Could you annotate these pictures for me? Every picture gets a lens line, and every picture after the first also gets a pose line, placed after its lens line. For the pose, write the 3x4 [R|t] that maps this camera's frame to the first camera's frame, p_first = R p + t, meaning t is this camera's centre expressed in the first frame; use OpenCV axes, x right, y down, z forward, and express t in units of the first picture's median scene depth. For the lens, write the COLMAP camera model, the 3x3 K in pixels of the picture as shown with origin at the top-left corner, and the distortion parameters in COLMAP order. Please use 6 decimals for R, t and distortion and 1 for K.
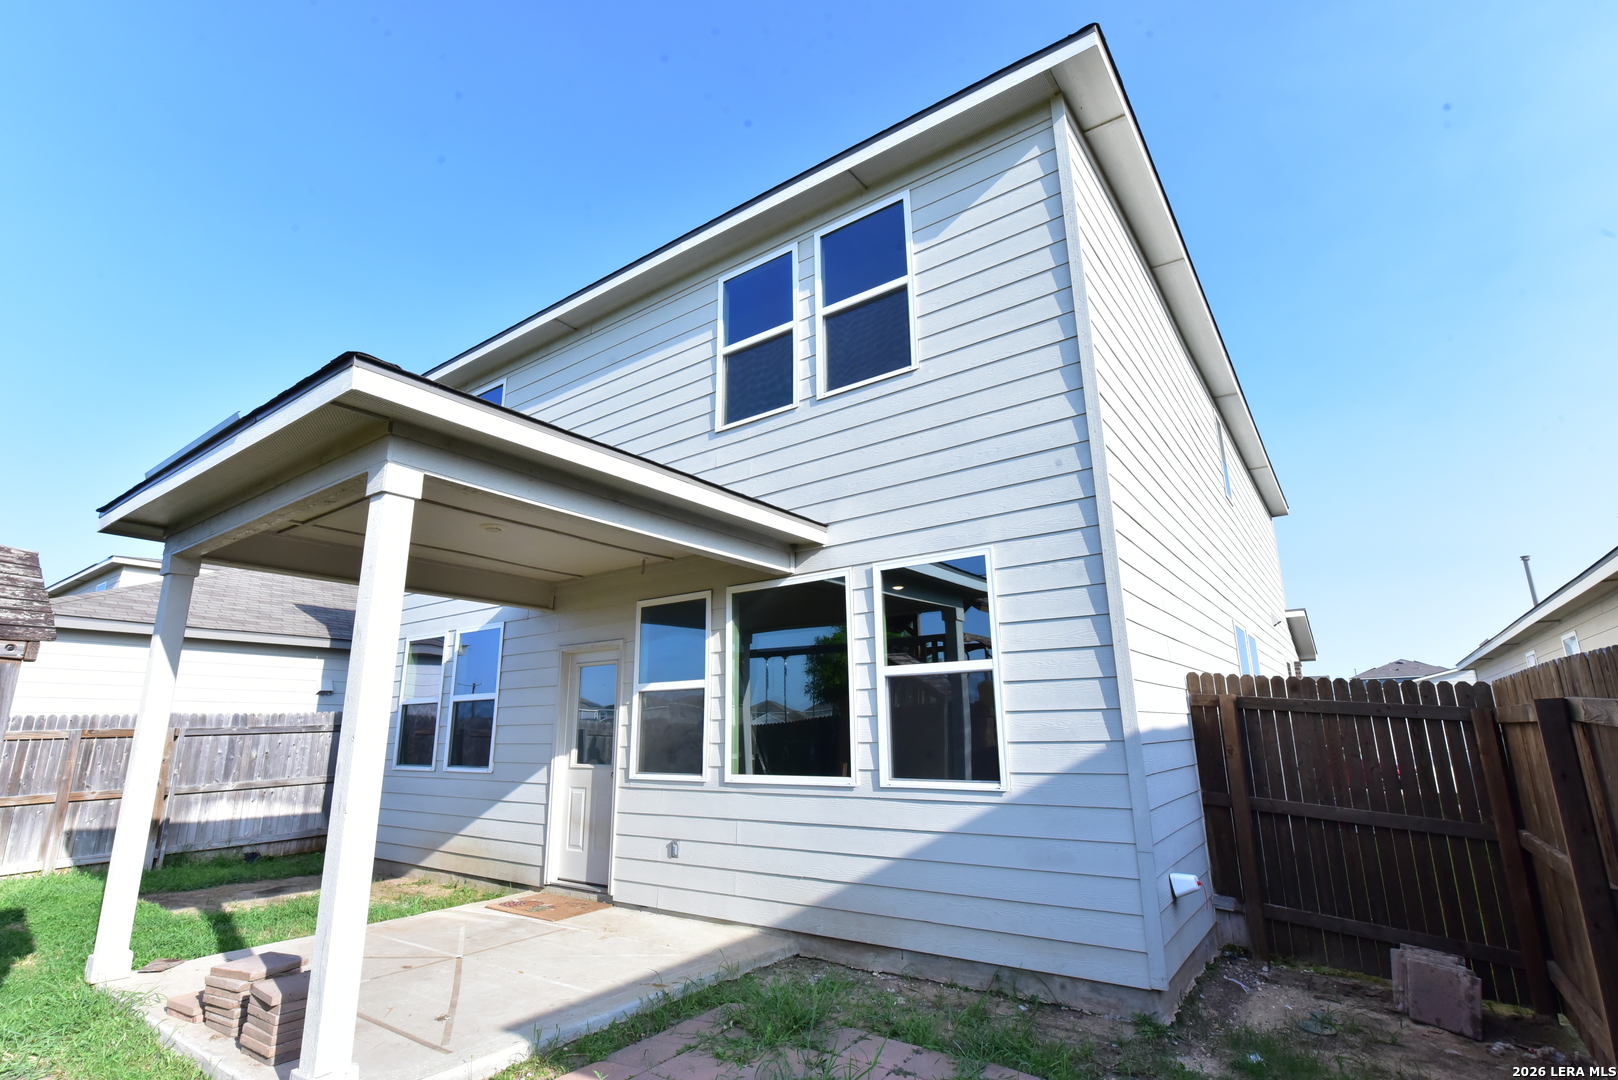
lens RADIAL K [[763.9, 0, 809.0], [0, 763.9, 540.0], [0, 0, 1]] dist [-0.002426, -0.000347]
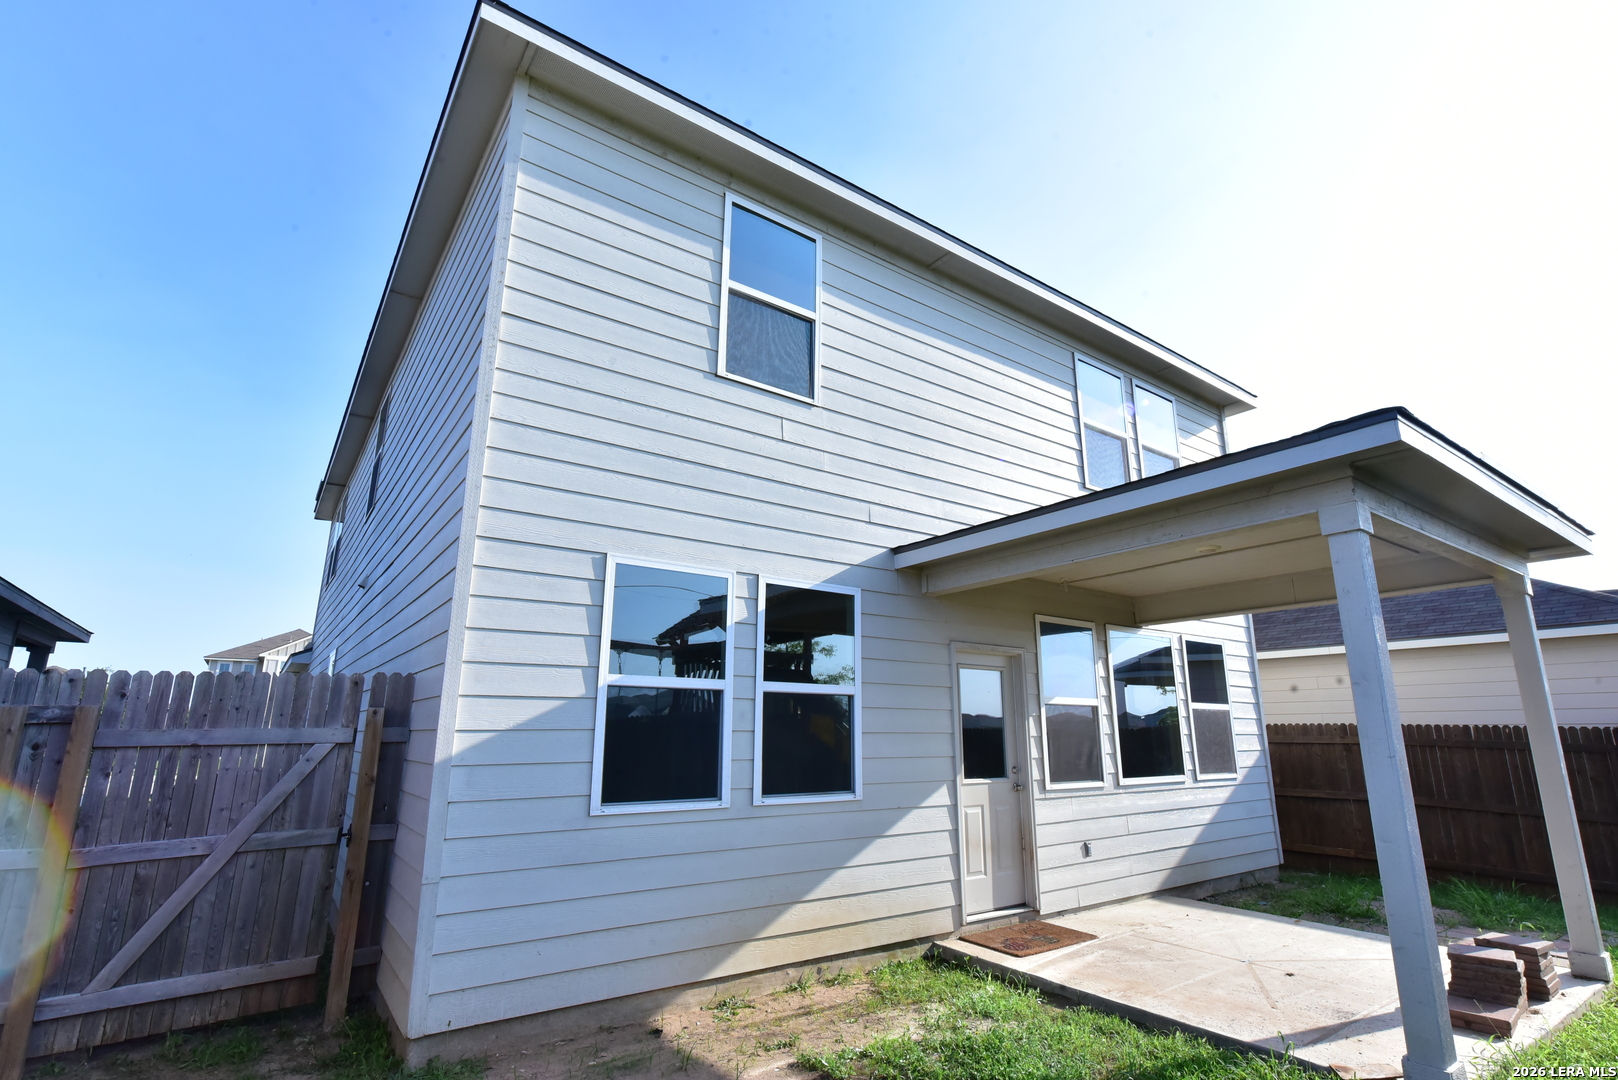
lens RADIAL K [[805.1, 0, 809.0], [0, 805.1, 540.0], [0, 0, 1]] dist [0.001464, -0.000153]
pose [[0.298011, 0.246721, 0.922127, -1.202179], [-0.228853, 0.956314, -0.181908, 0.225653], [-0.926723, -0.156821, 0.341455, 0.842396]]
